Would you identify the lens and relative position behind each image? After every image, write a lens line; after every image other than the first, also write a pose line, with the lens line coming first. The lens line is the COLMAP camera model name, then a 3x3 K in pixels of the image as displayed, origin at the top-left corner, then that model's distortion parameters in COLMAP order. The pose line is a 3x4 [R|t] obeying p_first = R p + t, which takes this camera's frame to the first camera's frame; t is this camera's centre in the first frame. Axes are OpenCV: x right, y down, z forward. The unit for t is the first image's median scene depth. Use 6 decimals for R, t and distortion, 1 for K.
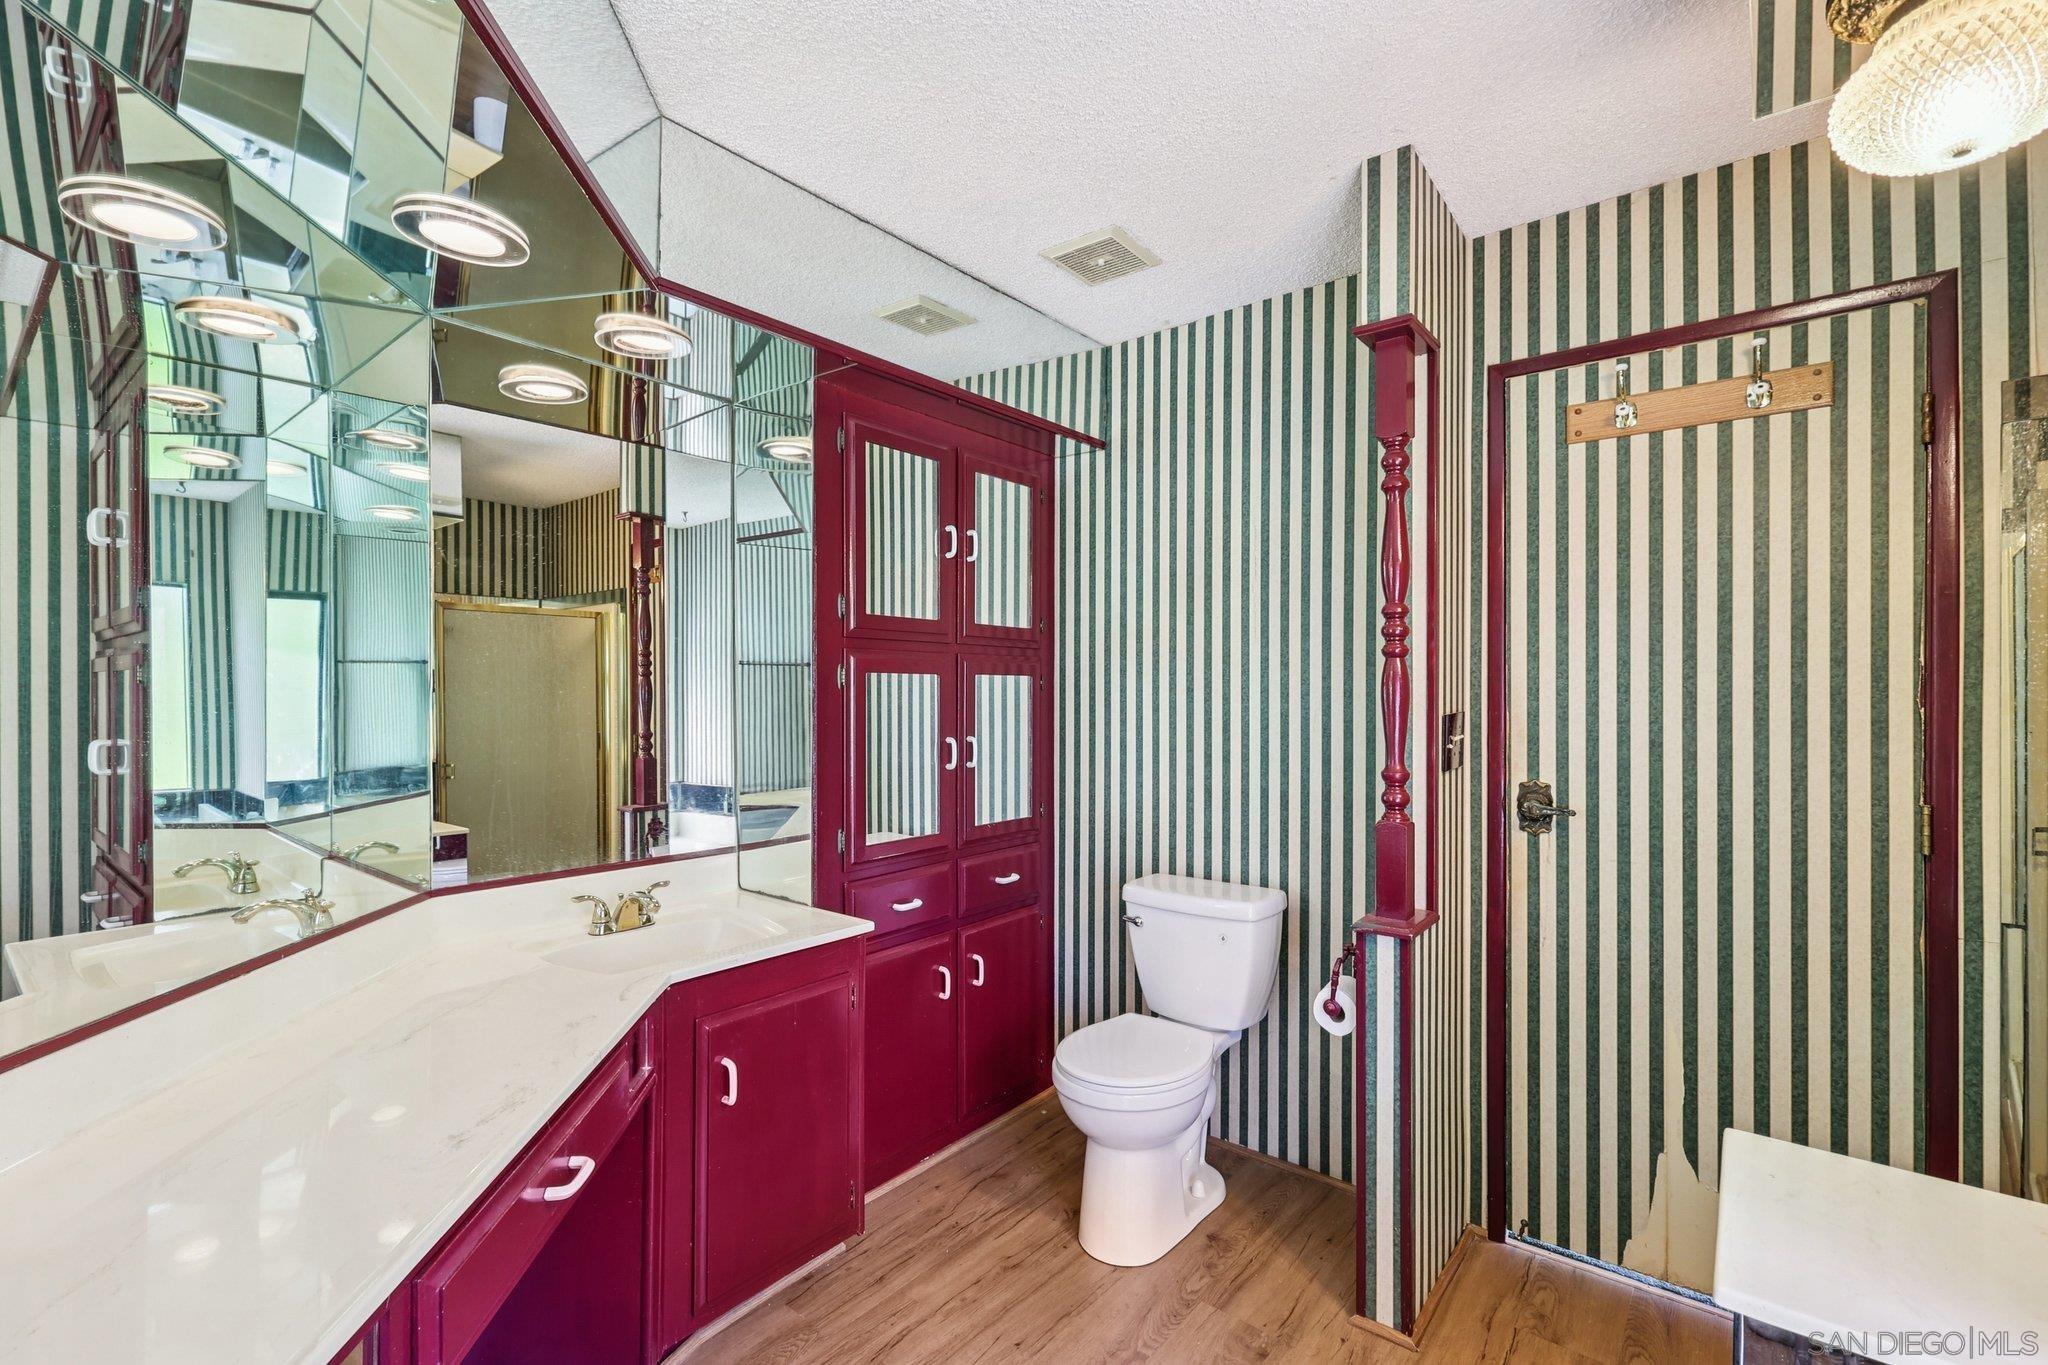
lens RADIAL K [[892.3, 0, 1014.8], [0, 892.3, 691.0], [0, 0, 1]] dist [0.001667, 0.000631]
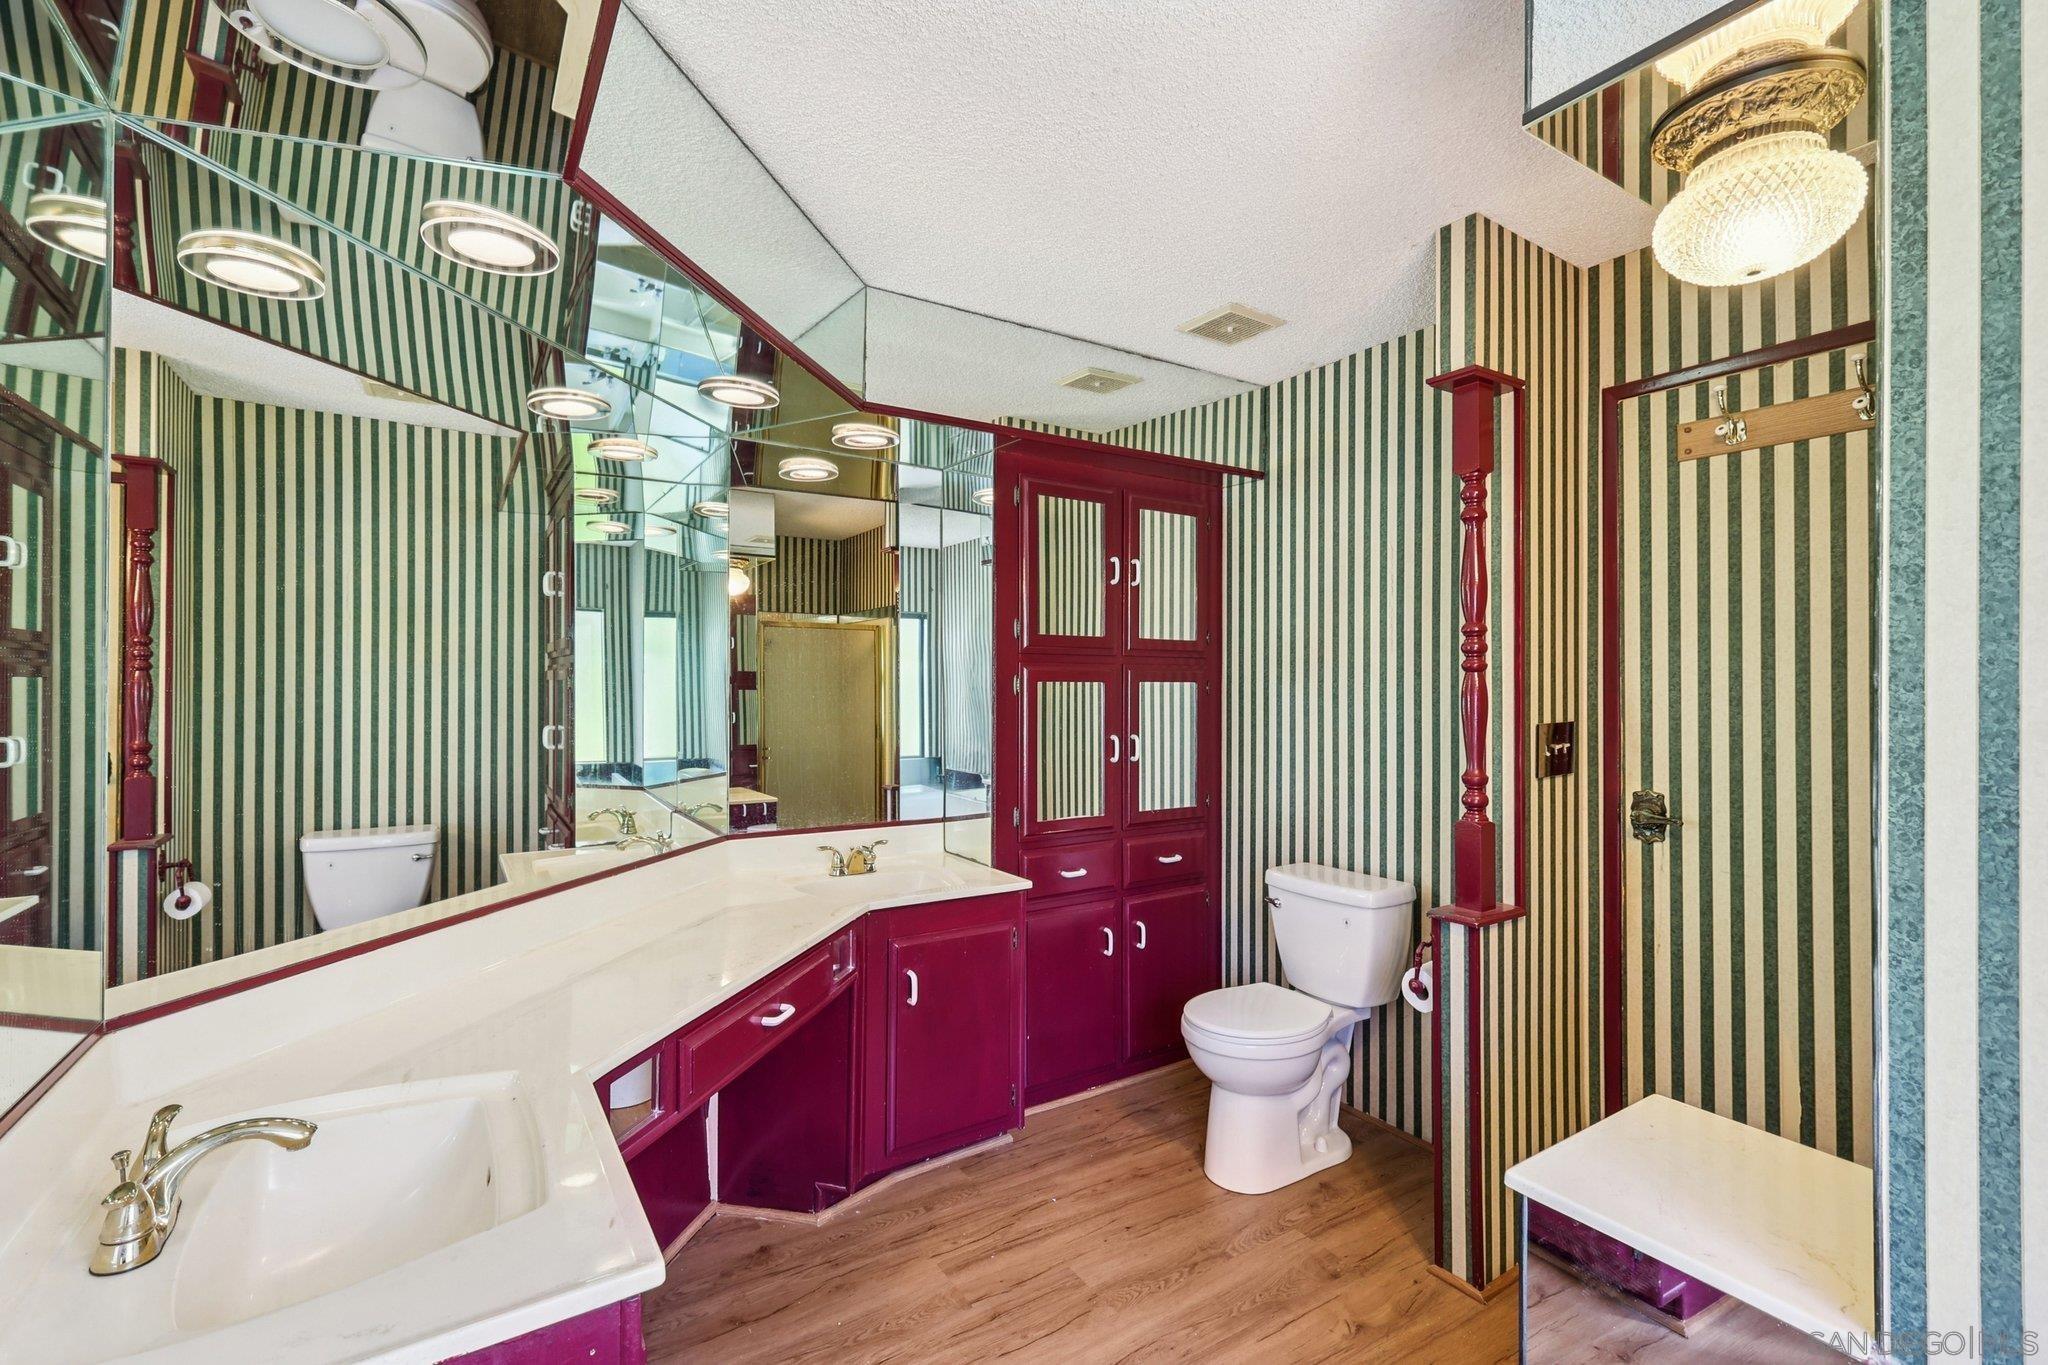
lens RADIAL K [[892.3, 0, 1028.7], [0, 892.3, 680.8], [0, 0, 1]] dist [0.001667, 0.000631]
pose [[0.952053, 0.002166, -0.305926, 0.211042], [-0.003286, 0.999990, -0.003147, -0.019258], [0.305916, 0.004002, 0.952050, -0.189385]]
